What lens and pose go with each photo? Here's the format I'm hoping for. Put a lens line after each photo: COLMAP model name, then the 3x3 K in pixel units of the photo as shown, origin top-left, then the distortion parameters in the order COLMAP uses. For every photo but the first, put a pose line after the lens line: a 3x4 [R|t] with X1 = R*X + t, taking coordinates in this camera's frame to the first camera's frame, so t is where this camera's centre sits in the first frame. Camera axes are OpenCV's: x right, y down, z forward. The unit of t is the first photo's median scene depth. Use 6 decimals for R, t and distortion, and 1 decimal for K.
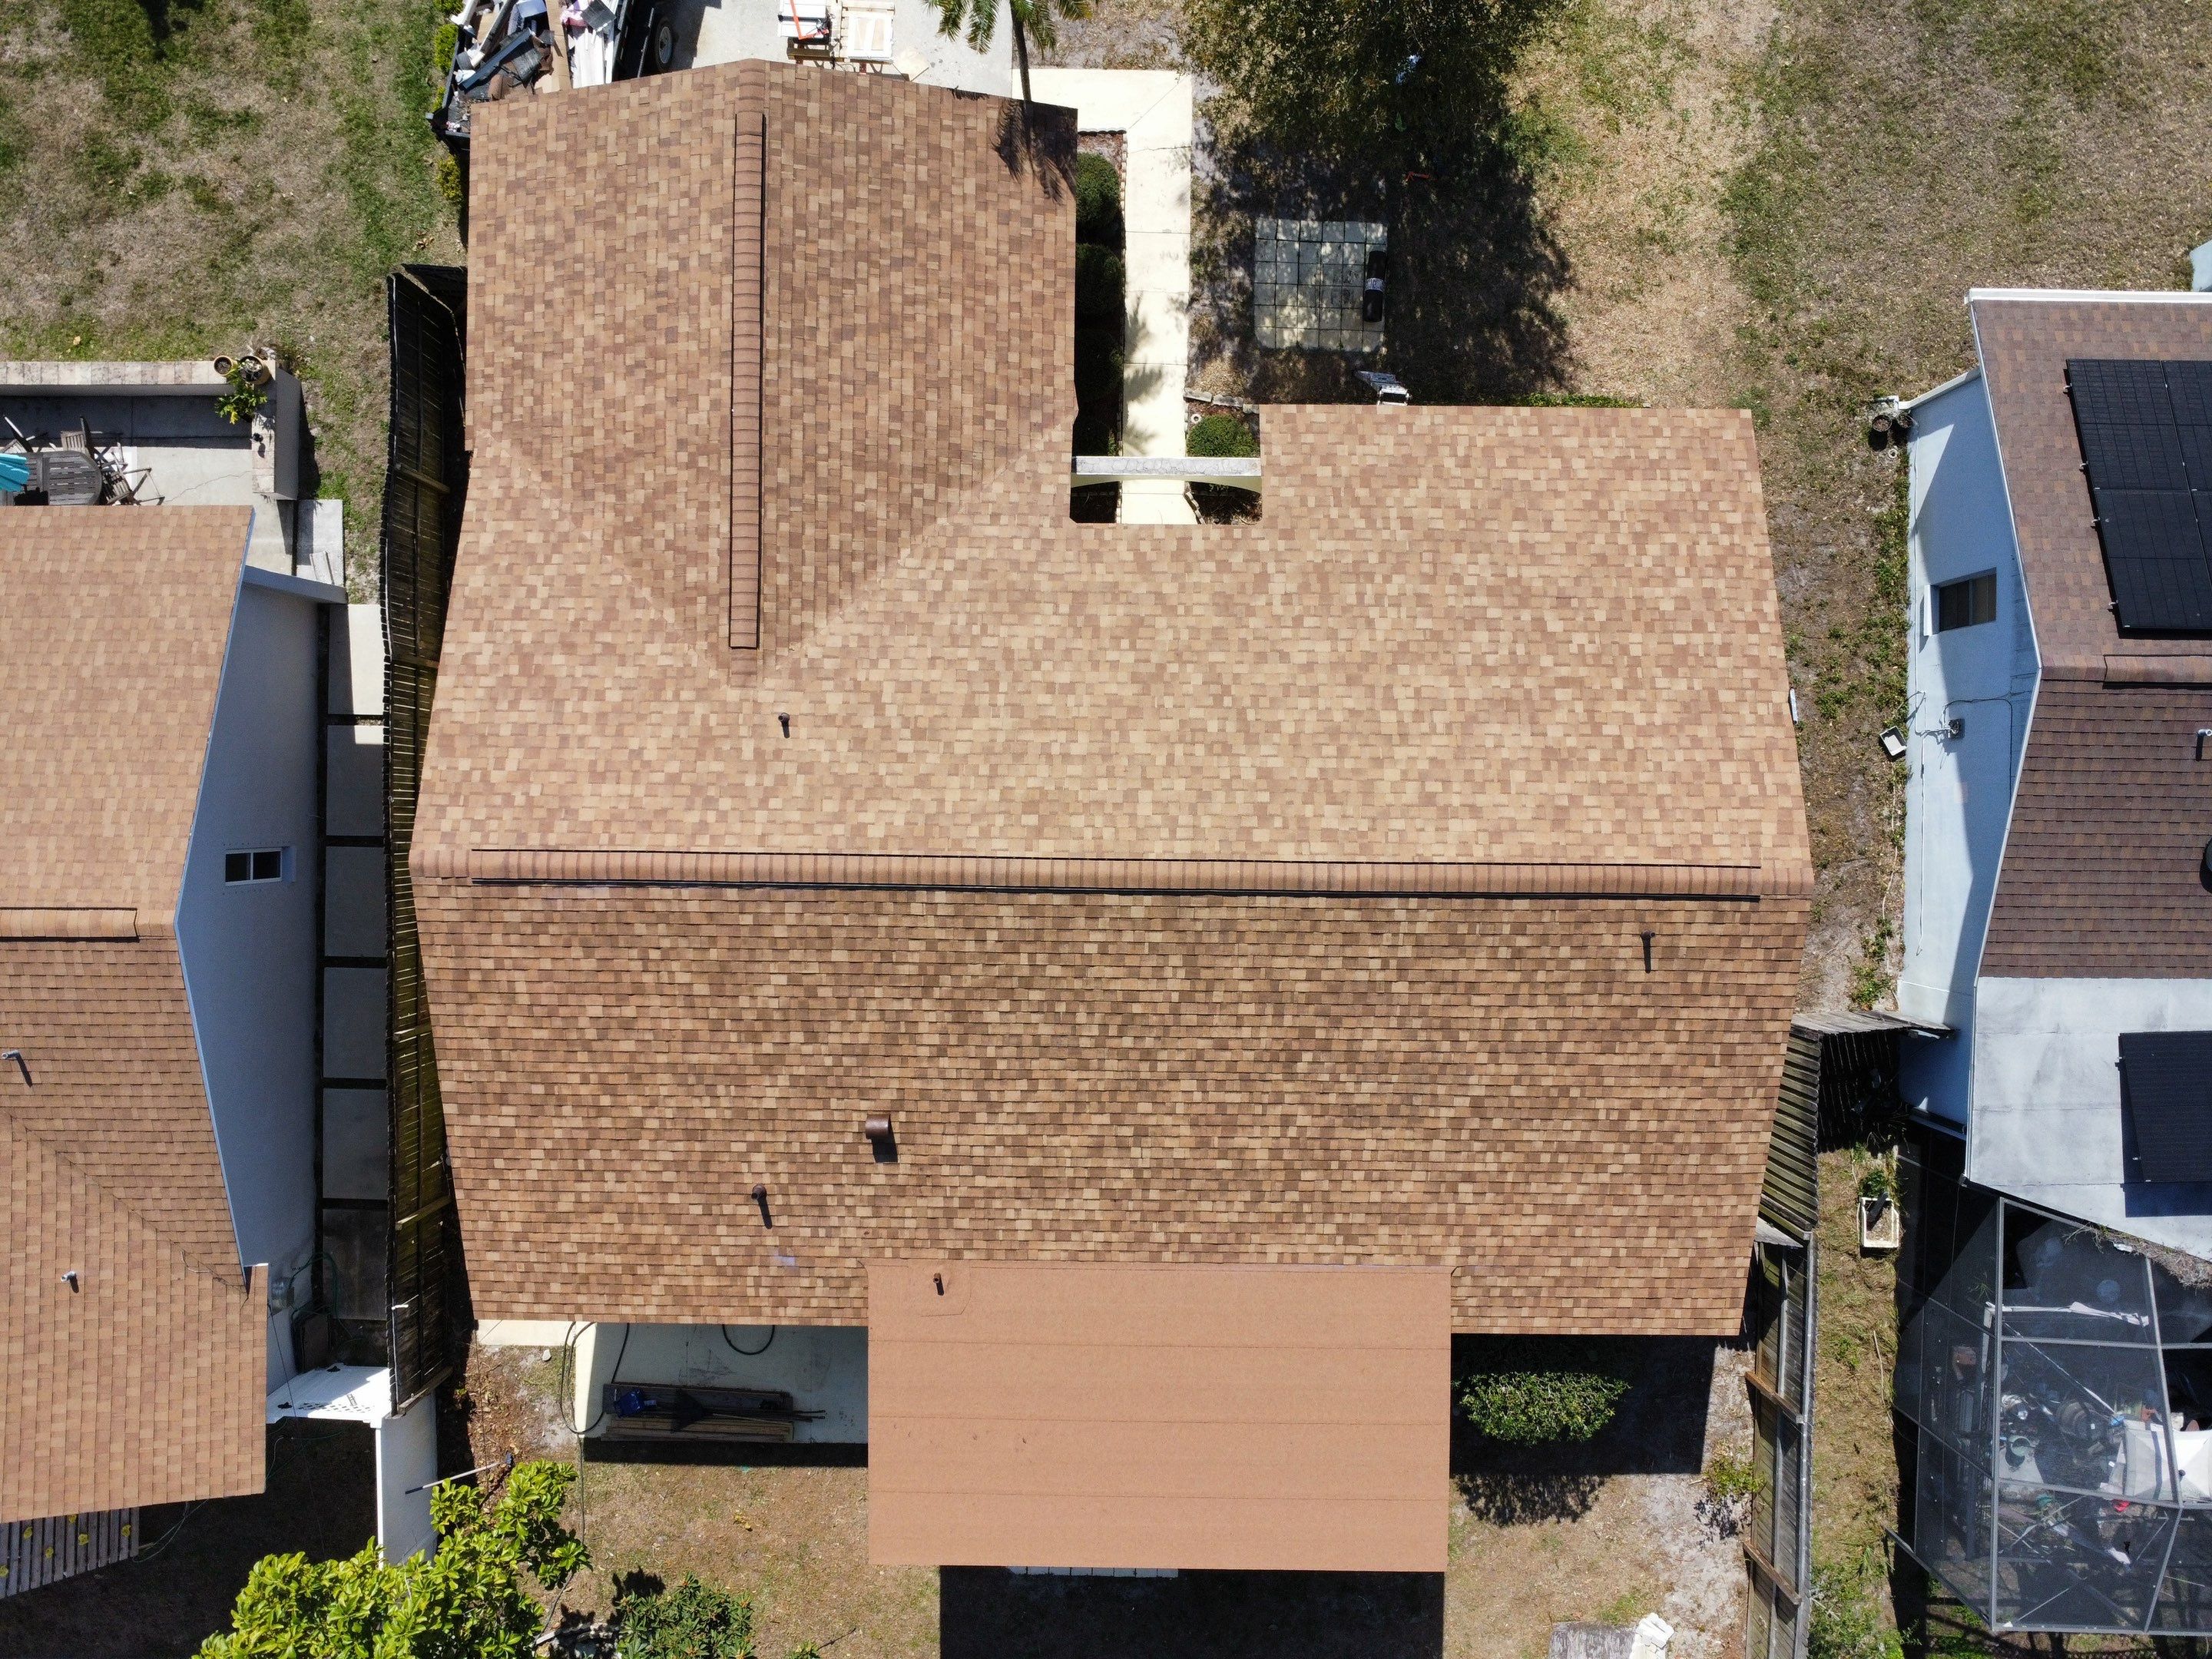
lens RADIAL K [[1609.6, 0, 1086.7], [0, 1609.6, 816.6], [0, 0, 1]] dist [-0.025475, -0.006043]
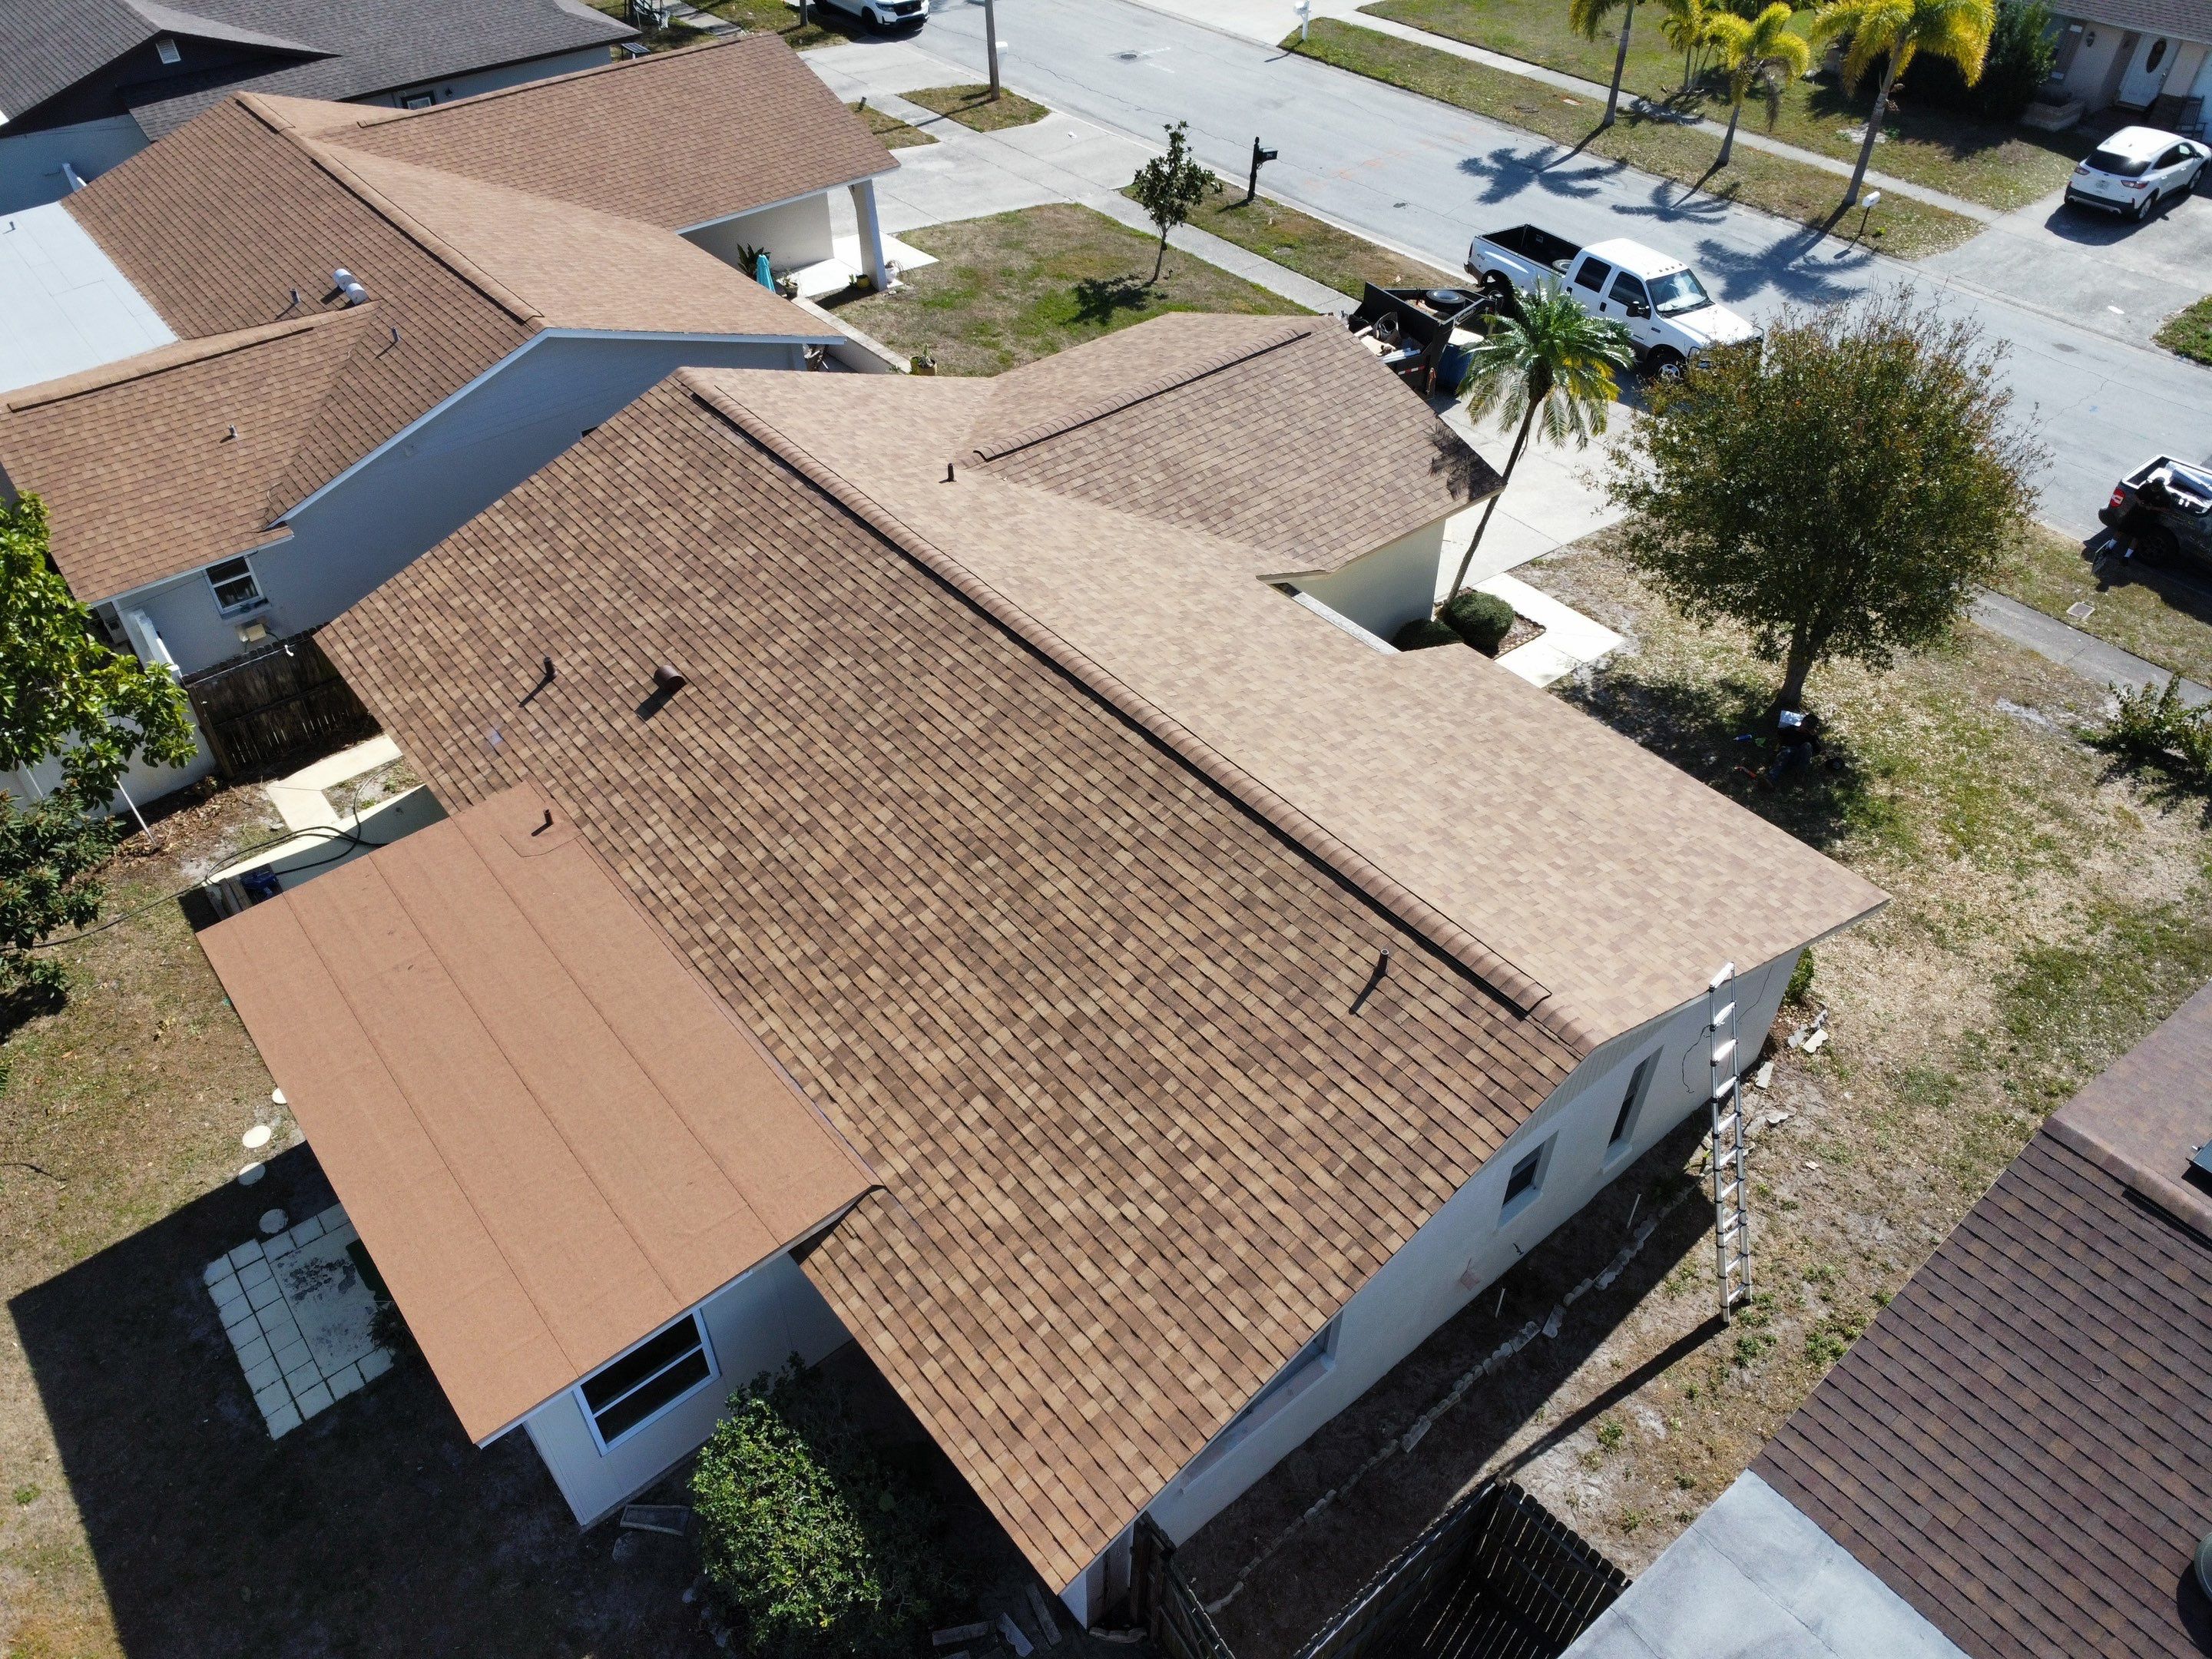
lens RADIAL K [[1609.6, 0, 1091.6], [0, 1609.6, 817.4], [0, 0, 1]] dist [-0.025475, -0.006043]
pose [[0.639745, 0.513799, -0.571609, 0.607035], [-0.768569, 0.422466, -0.480442, 0.477442], [-0.005365, 0.746681, 0.665160, 0.389902]]
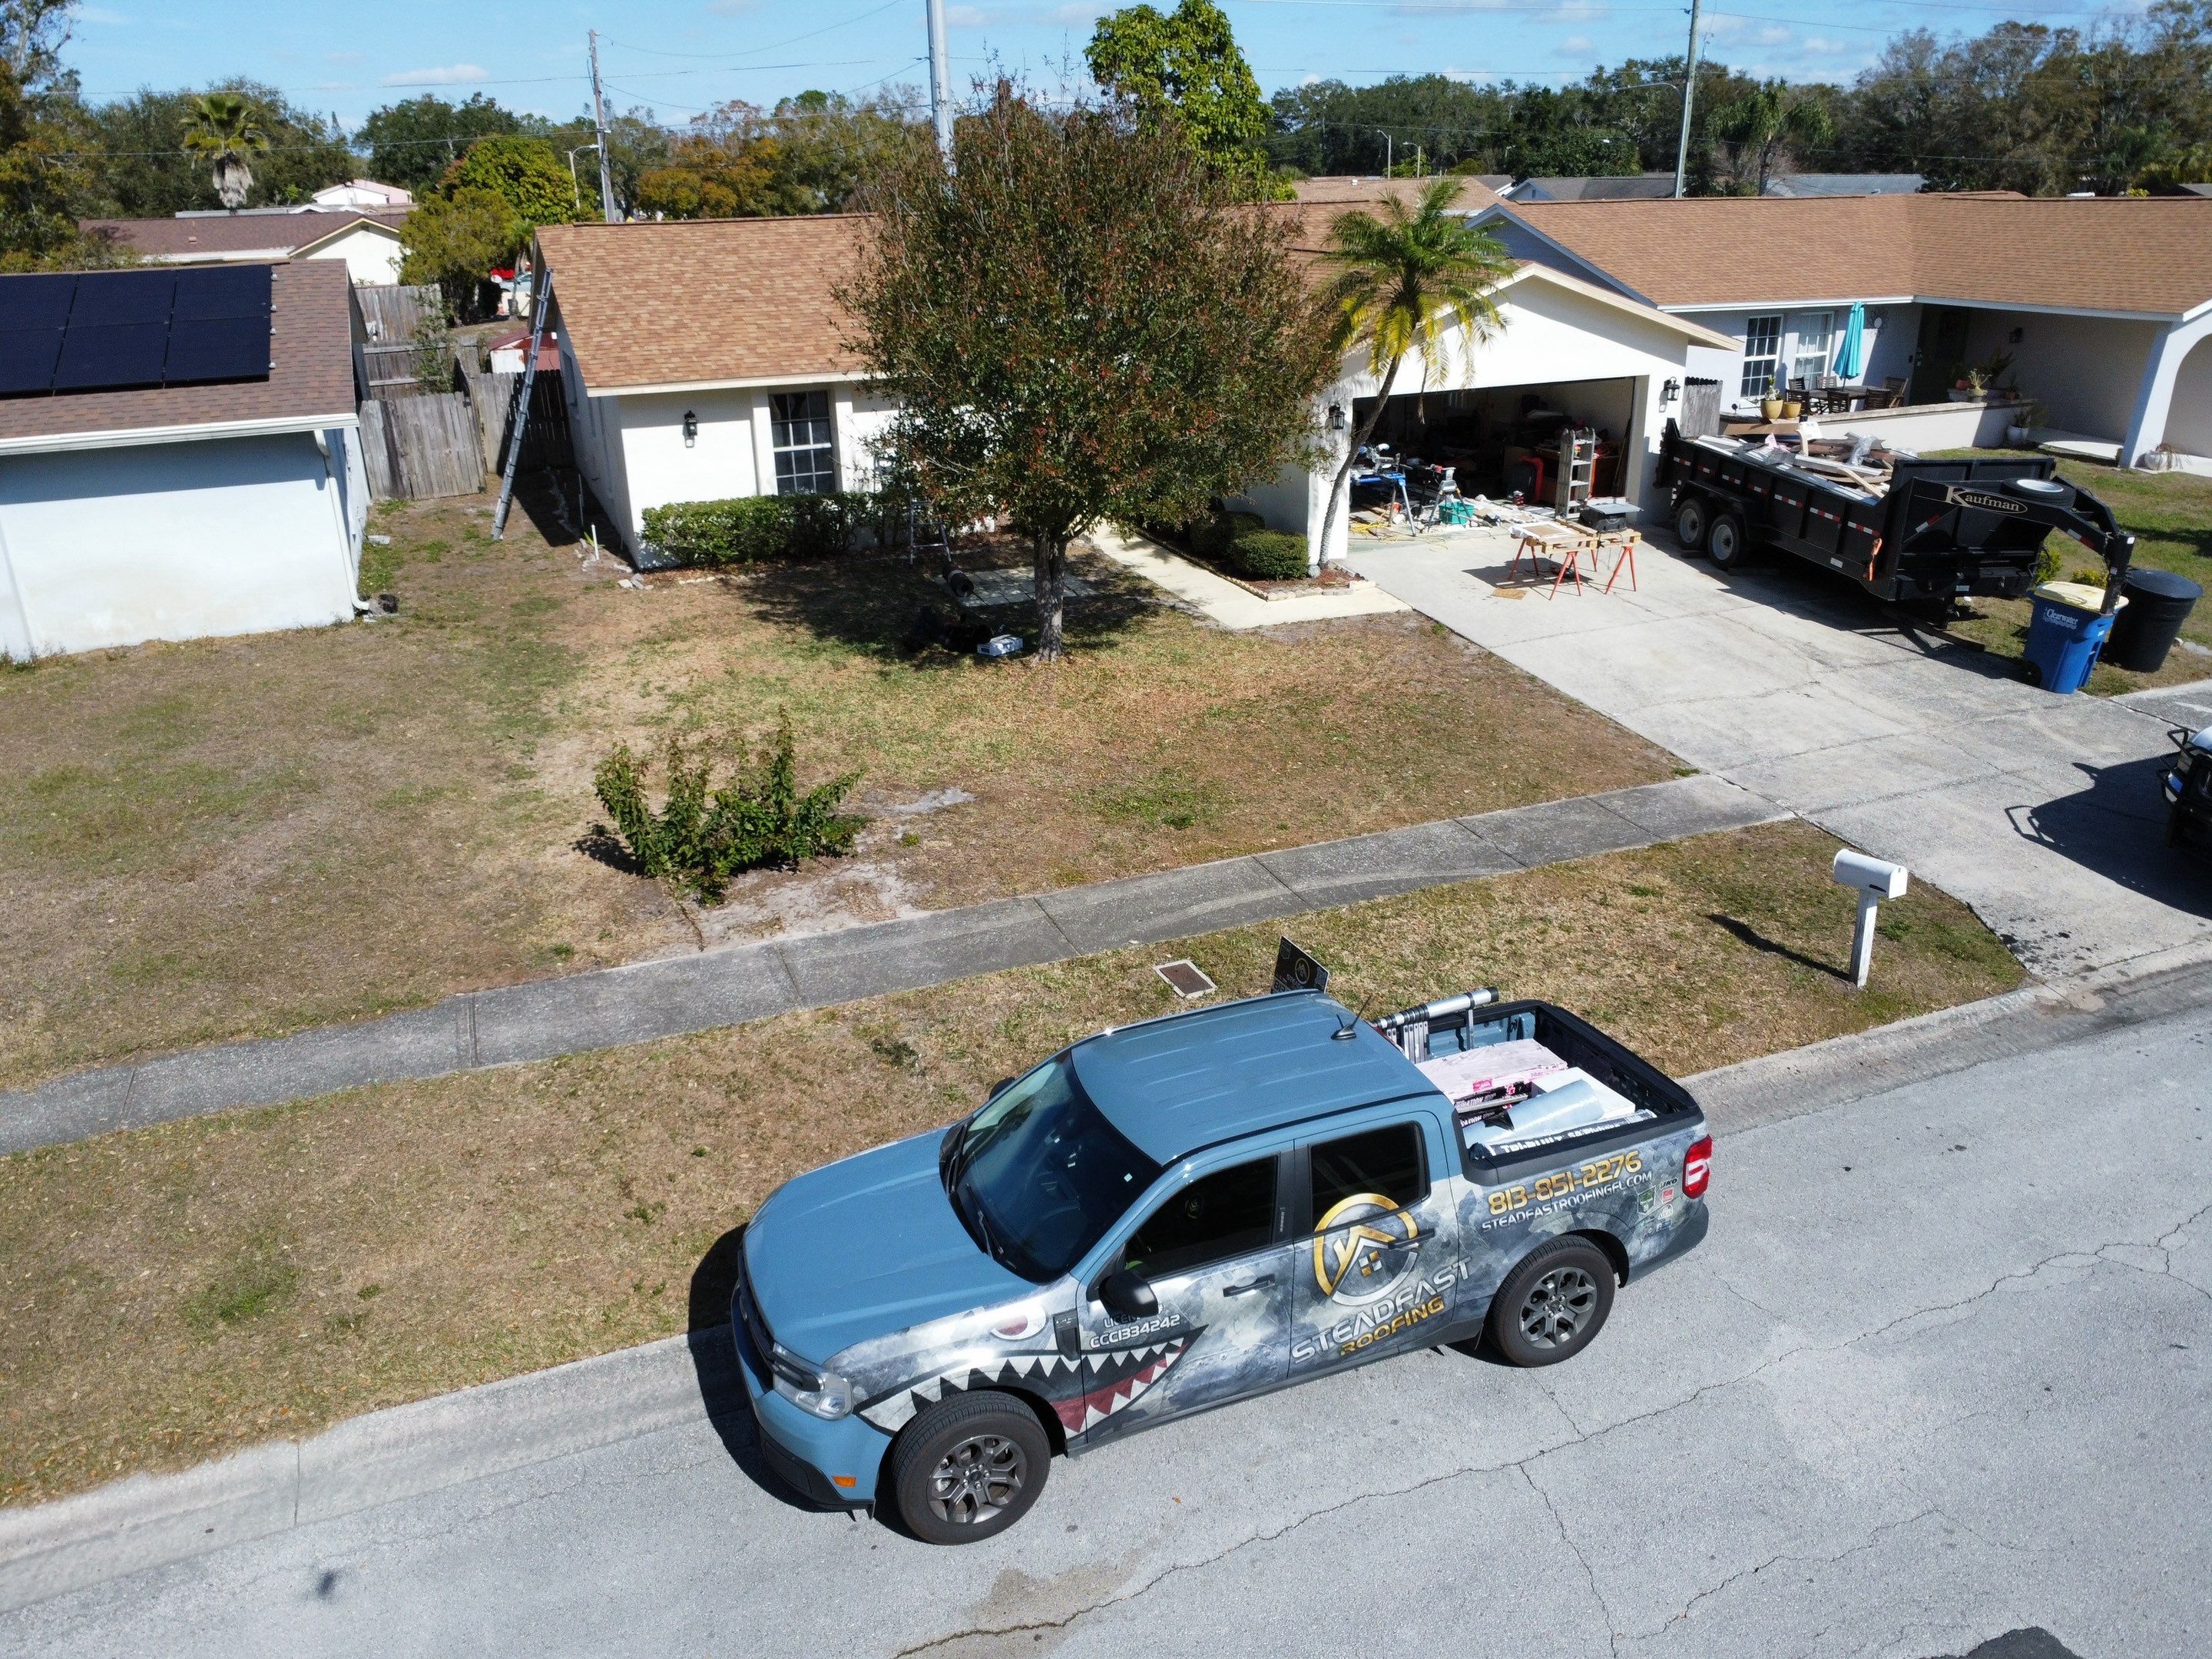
lens RADIAL K [[1609.6, 0, 1087.1], [0, 1609.6, 814.8], [0, 0, 1]] dist [-0.025475, -0.006043]
pose [[-0.924915, 0.164258, -0.342858, 0.515735], [-0.379366, -0.340020, 0.860504, -1.385425], [0.024767, 0.925962, 0.376803, 0.865817]]
